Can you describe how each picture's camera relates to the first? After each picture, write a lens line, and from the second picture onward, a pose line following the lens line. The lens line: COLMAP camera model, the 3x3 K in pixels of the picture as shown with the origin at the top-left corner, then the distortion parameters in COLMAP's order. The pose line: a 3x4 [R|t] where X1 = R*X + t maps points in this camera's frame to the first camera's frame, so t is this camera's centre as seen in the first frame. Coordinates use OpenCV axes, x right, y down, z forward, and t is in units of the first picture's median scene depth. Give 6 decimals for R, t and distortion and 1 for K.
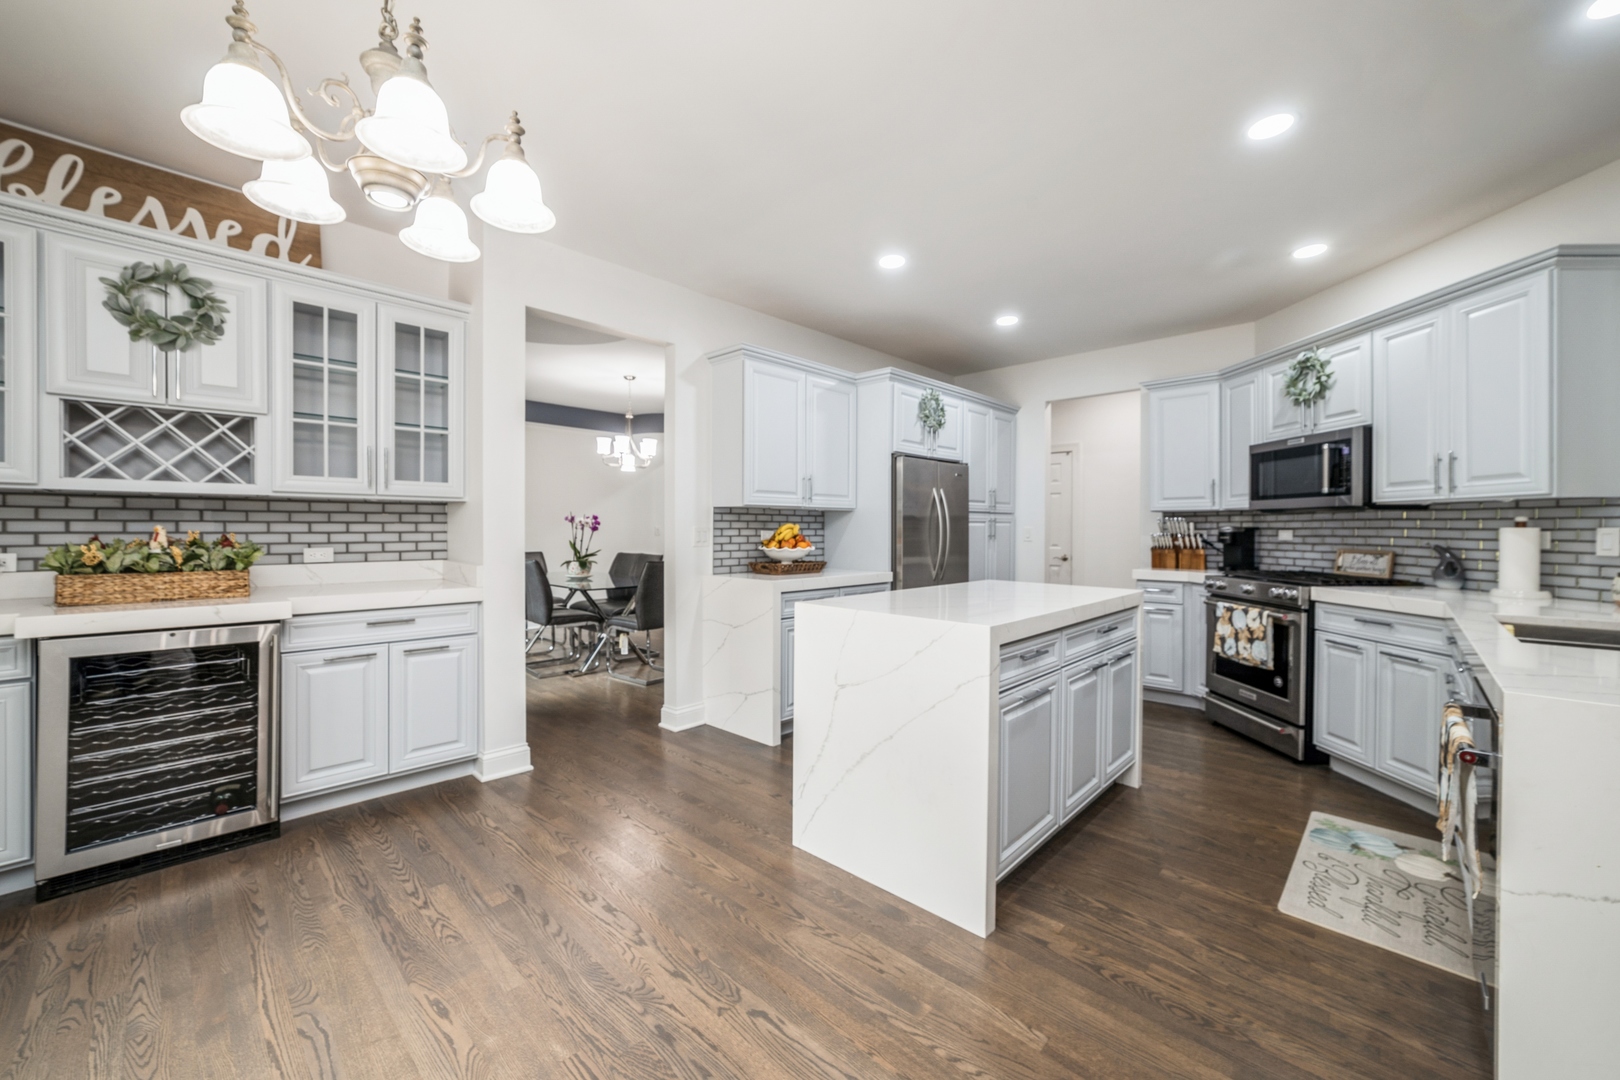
lens RADIAL K [[636.2, 0, 814.7], [0, 636.2, 534.7], [0, 0, 1]] dist [-0.001188, 0.000254]
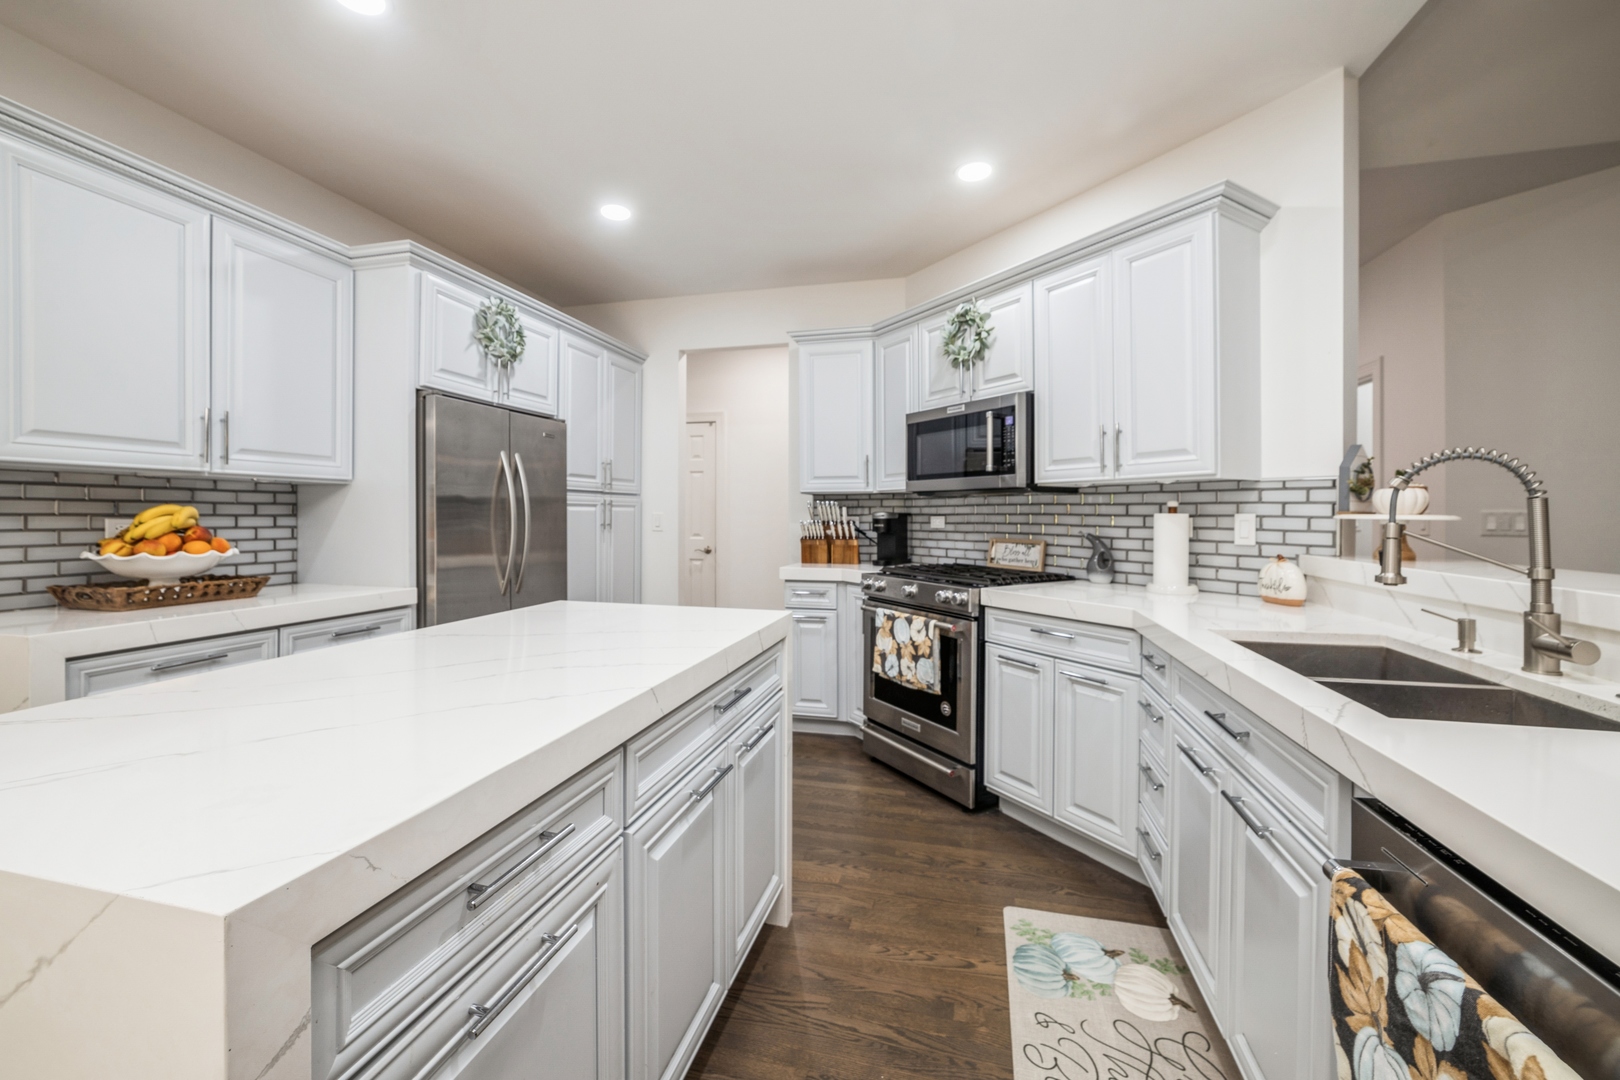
lens RADIAL K [[648.1, 0, 809.9], [0, 648.1, 529.3], [0, 0, 1]] dist [-0.007662, 0.000061]
pose [[0.875411, -0.010974, 0.483255, 0.198935], [0.004591, 0.999886, 0.014389, -0.003876], [-0.483358, -0.010378, 0.875361, 0.386314]]
